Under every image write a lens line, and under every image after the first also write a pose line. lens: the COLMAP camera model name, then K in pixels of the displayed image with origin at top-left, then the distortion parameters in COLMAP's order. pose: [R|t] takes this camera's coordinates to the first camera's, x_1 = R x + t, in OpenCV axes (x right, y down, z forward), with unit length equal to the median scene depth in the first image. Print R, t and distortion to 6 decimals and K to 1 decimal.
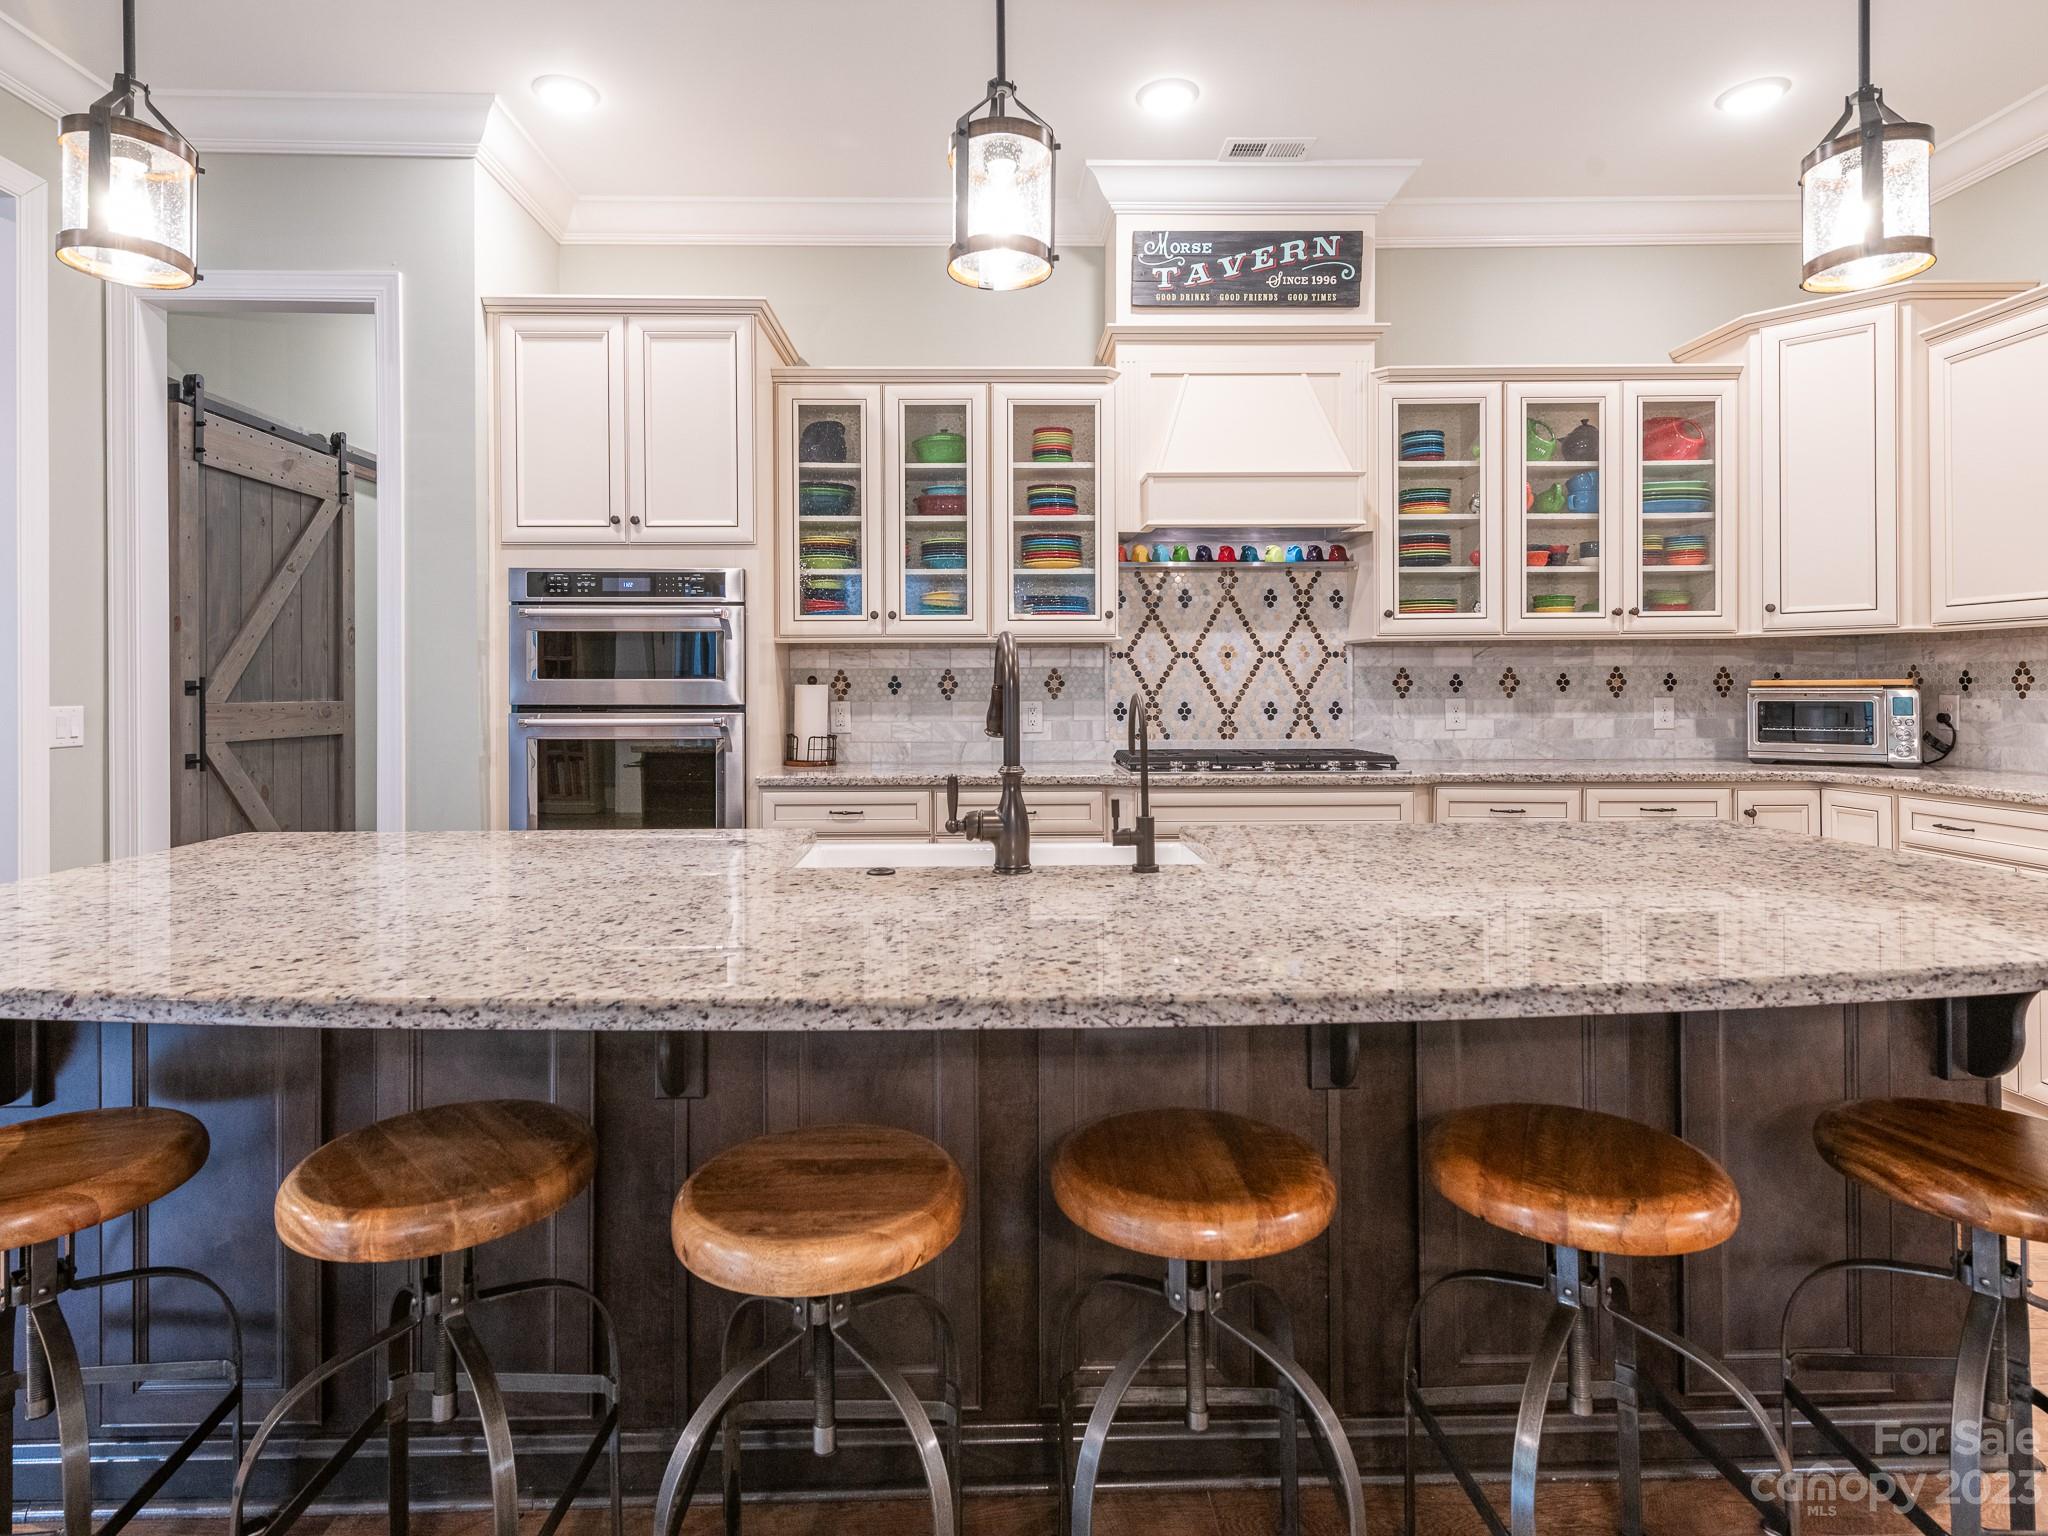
lens RADIAL K [[1070.0, 0, 991.2], [0, 1070.0, 687.4], [0, 0, 1]] dist [0.010862, -0.000668]
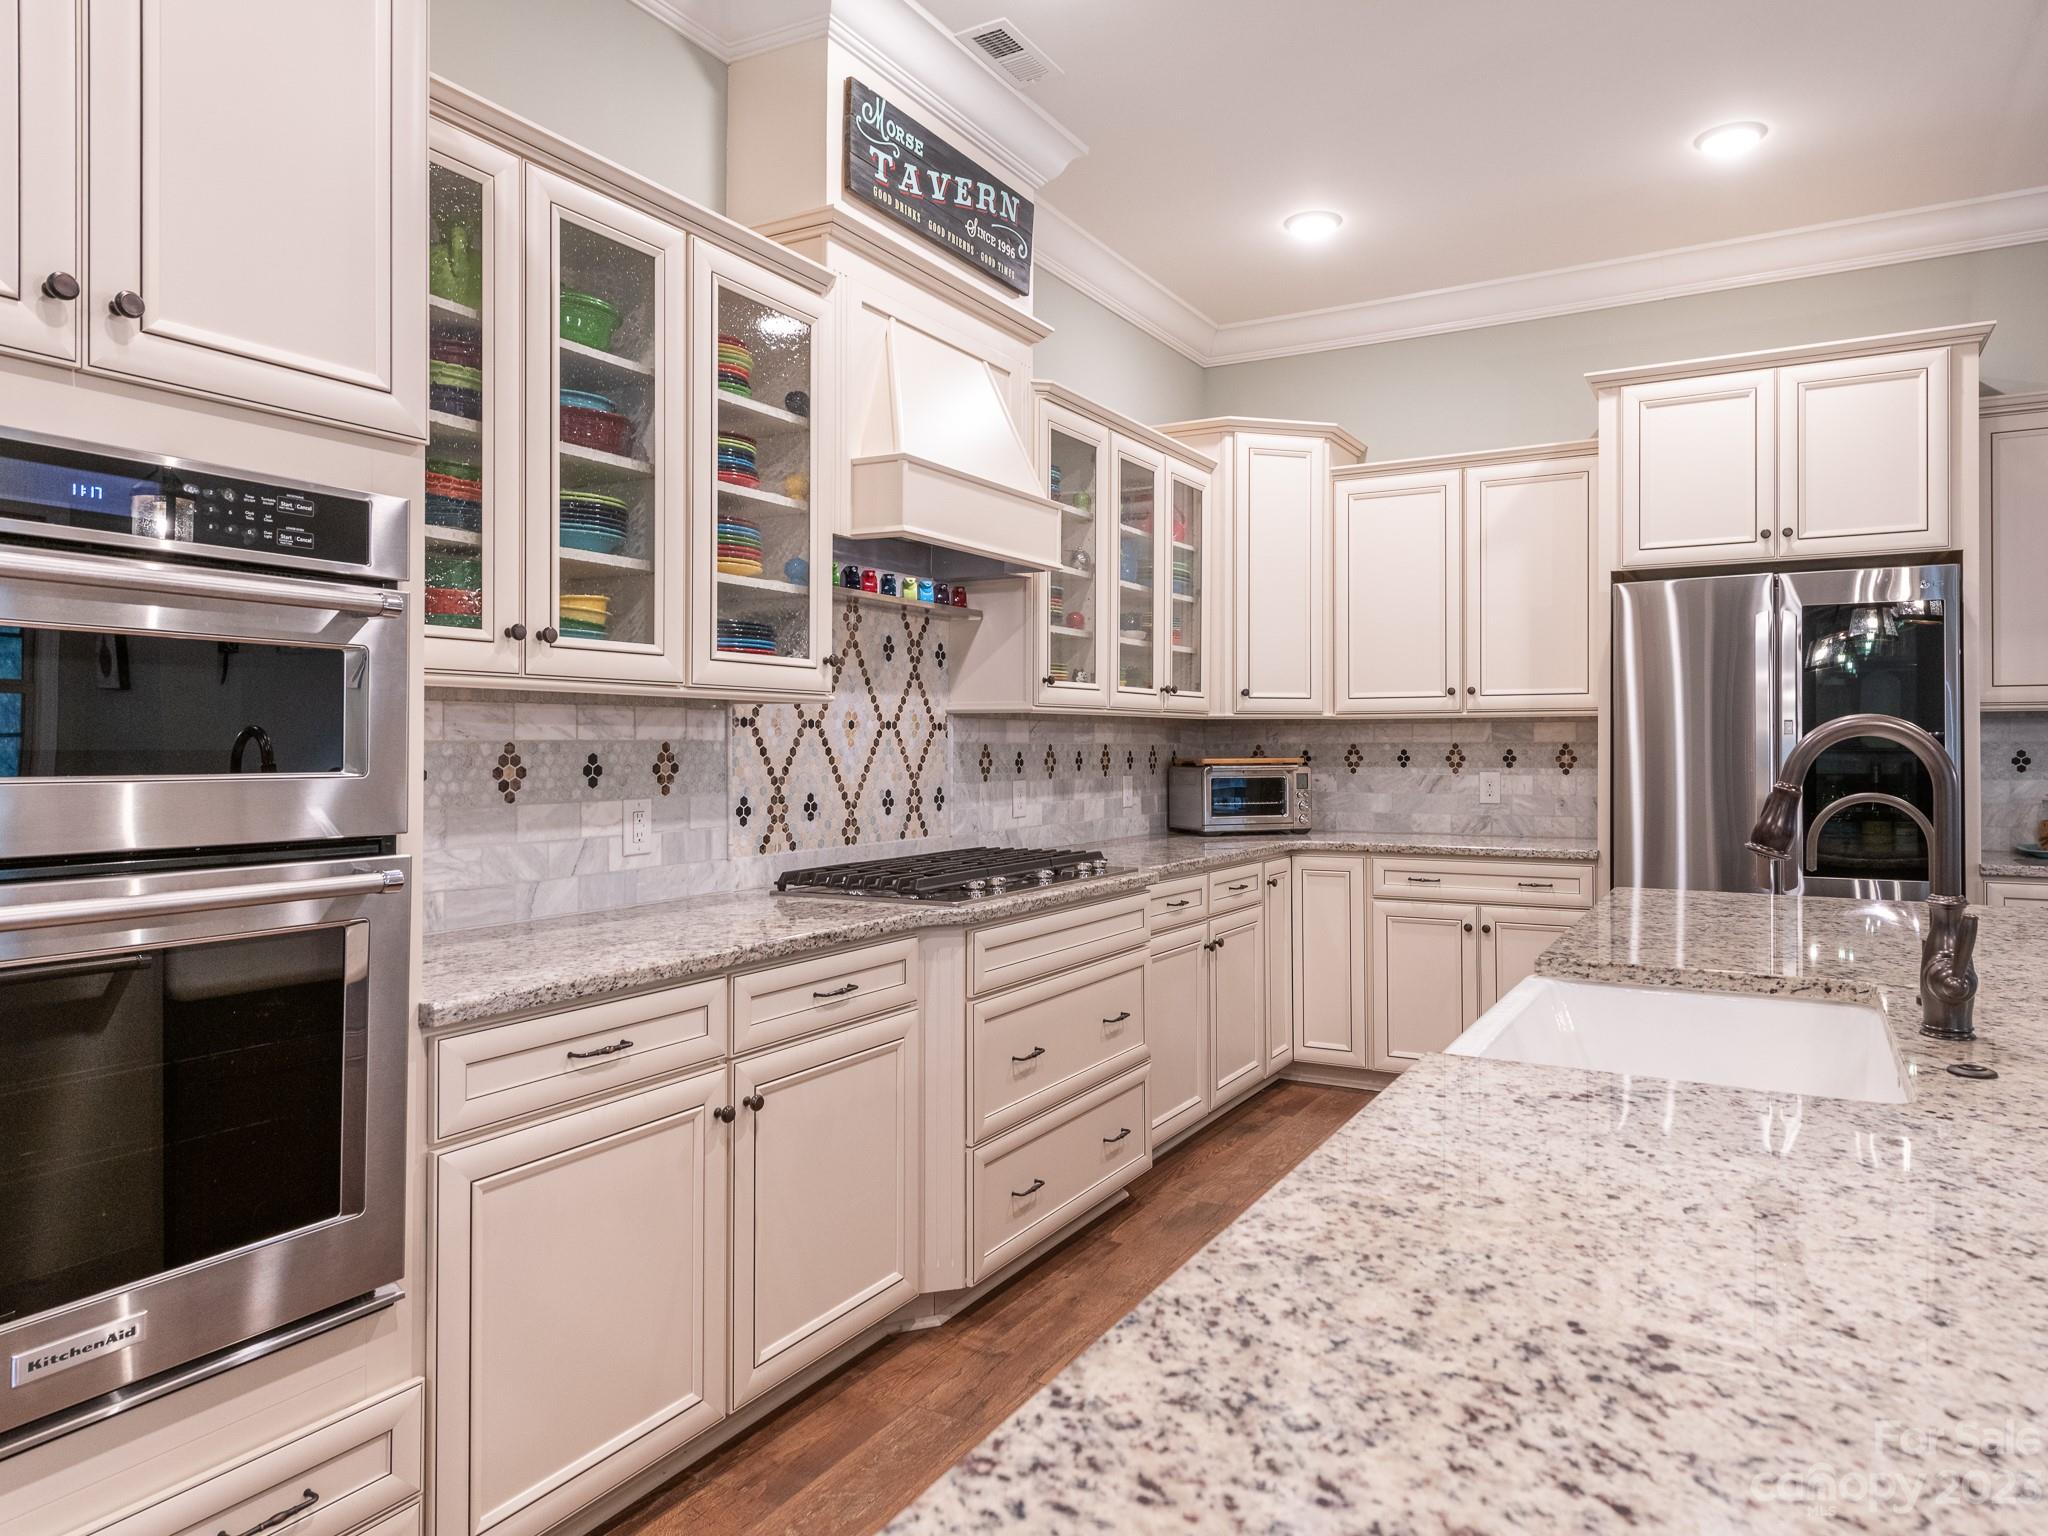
lens RADIAL K [[1311.5, 0, 1051.6], [0, 1311.5, 741.2], [0, 0, 1]] dist [0.021237, -0.000681]
pose [[0.494896, 0.006709, 0.868926, -0.472330], [-0.000456, 0.999972, -0.007462, -0.013360], [-0.868952, 0.003297, 0.494885, 0.467920]]
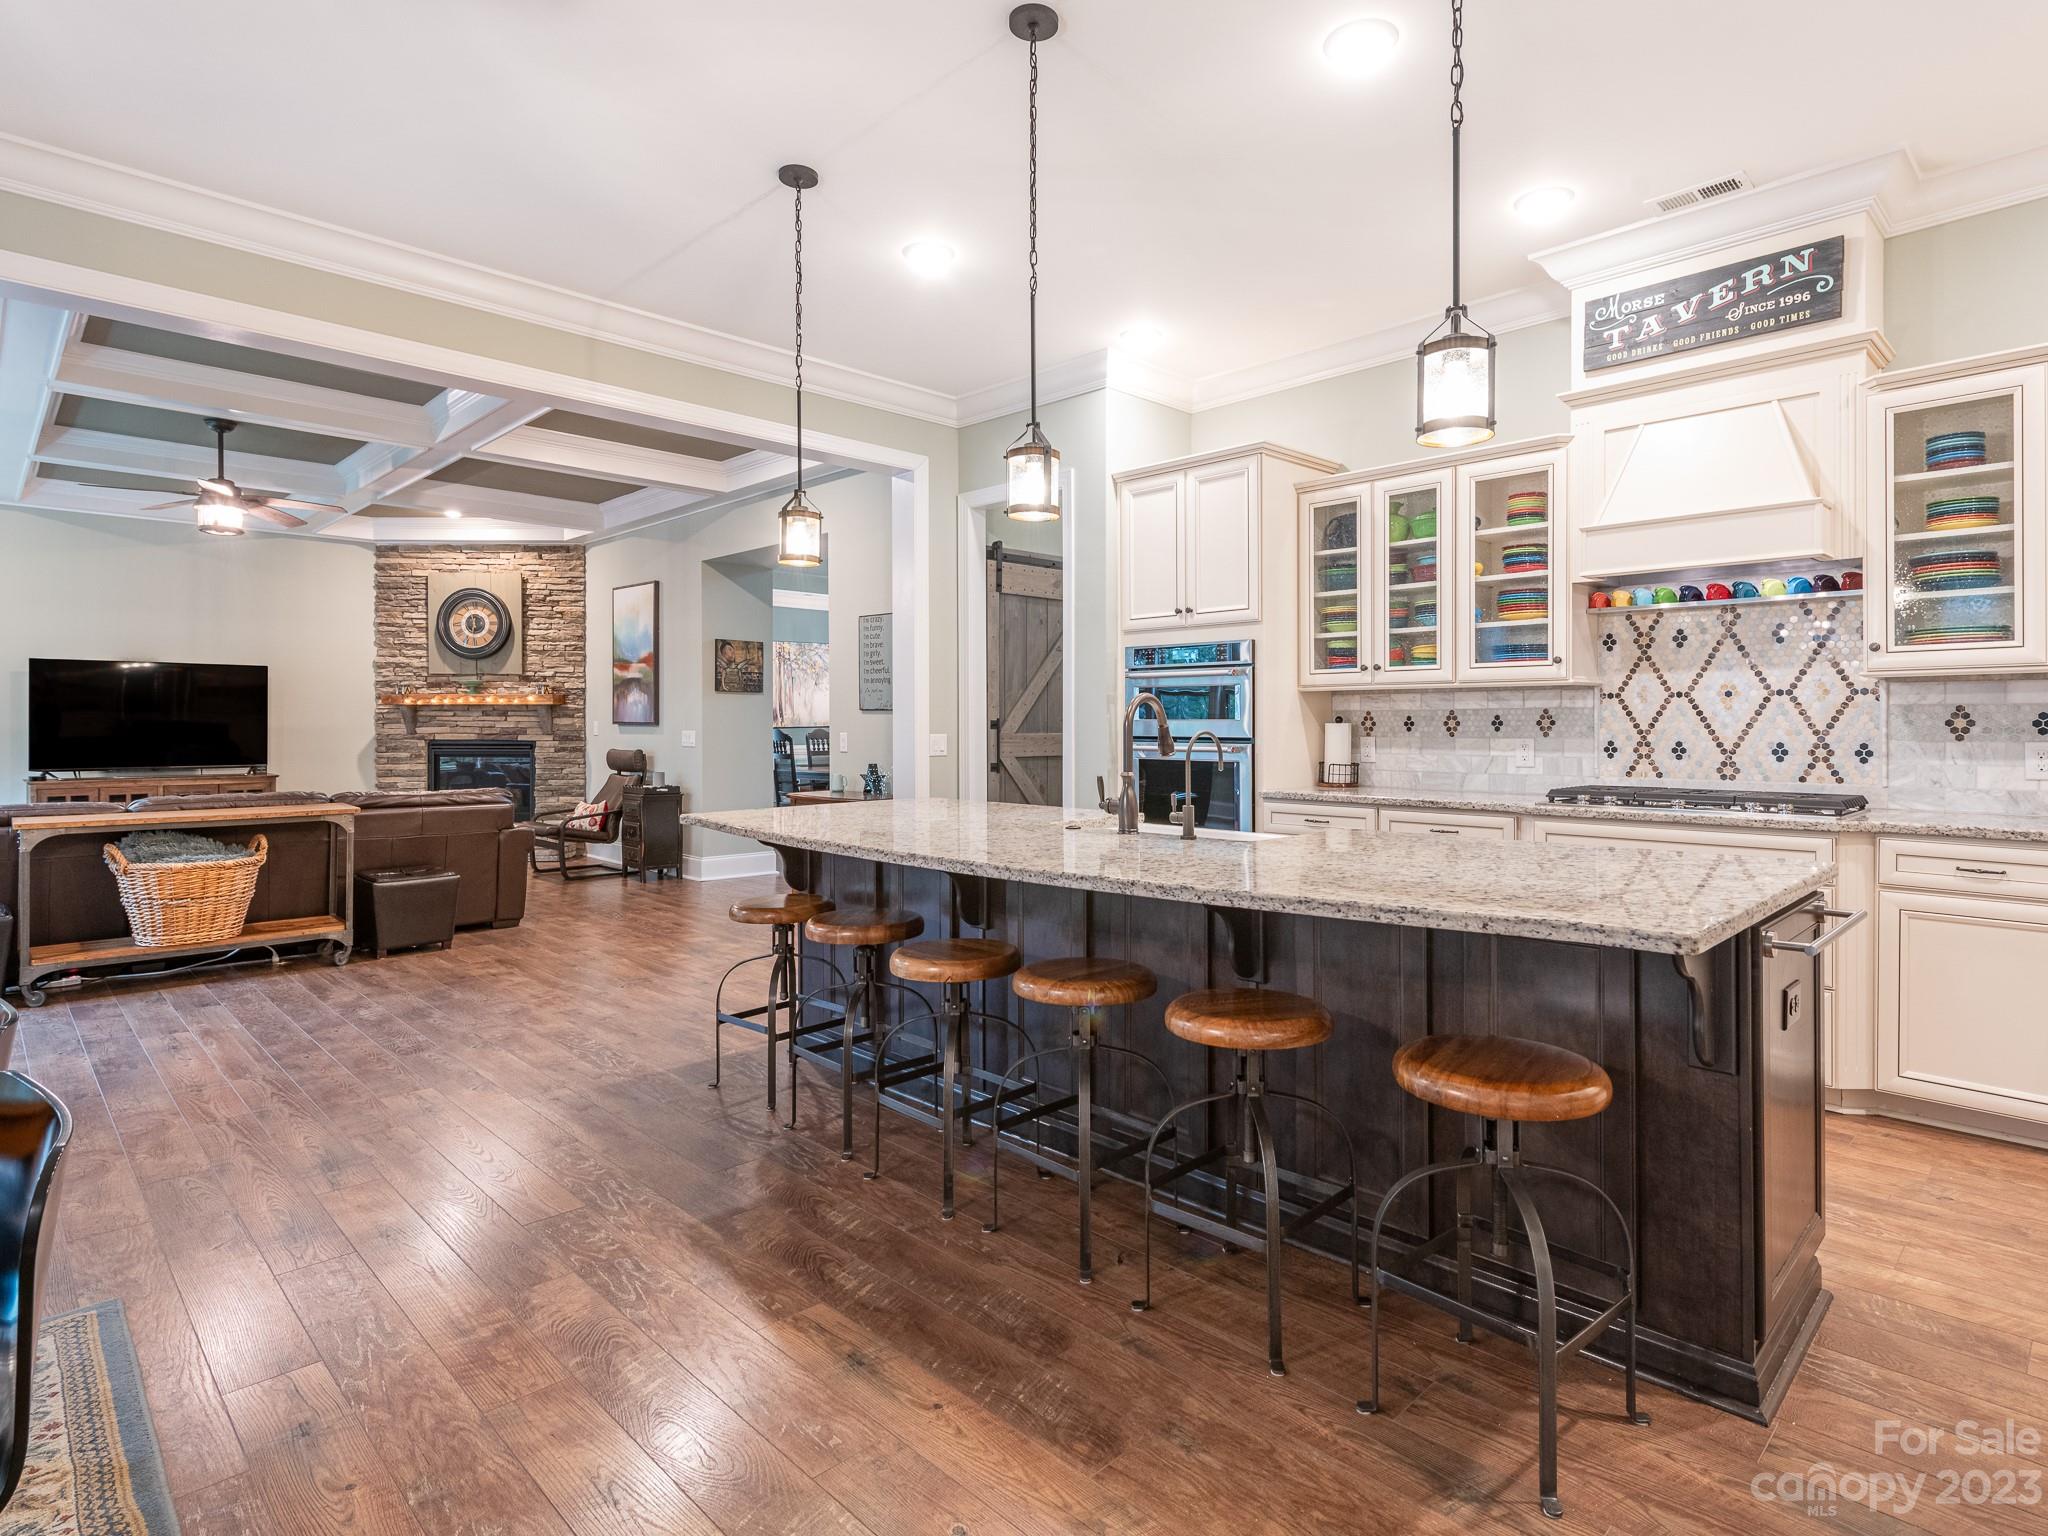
lens RADIAL K [[1079.1, 0, 1050.3], [0, 1079.1, 729.3], [0, 0, 1]] dist [0.002589, -0.001003]
pose [[0.697722, 0.006922, -0.716335, 0.505002], [-0.001434, 0.999965, 0.008267, -0.005294], [0.716367, -0.004741, 0.697708, -0.132978]]
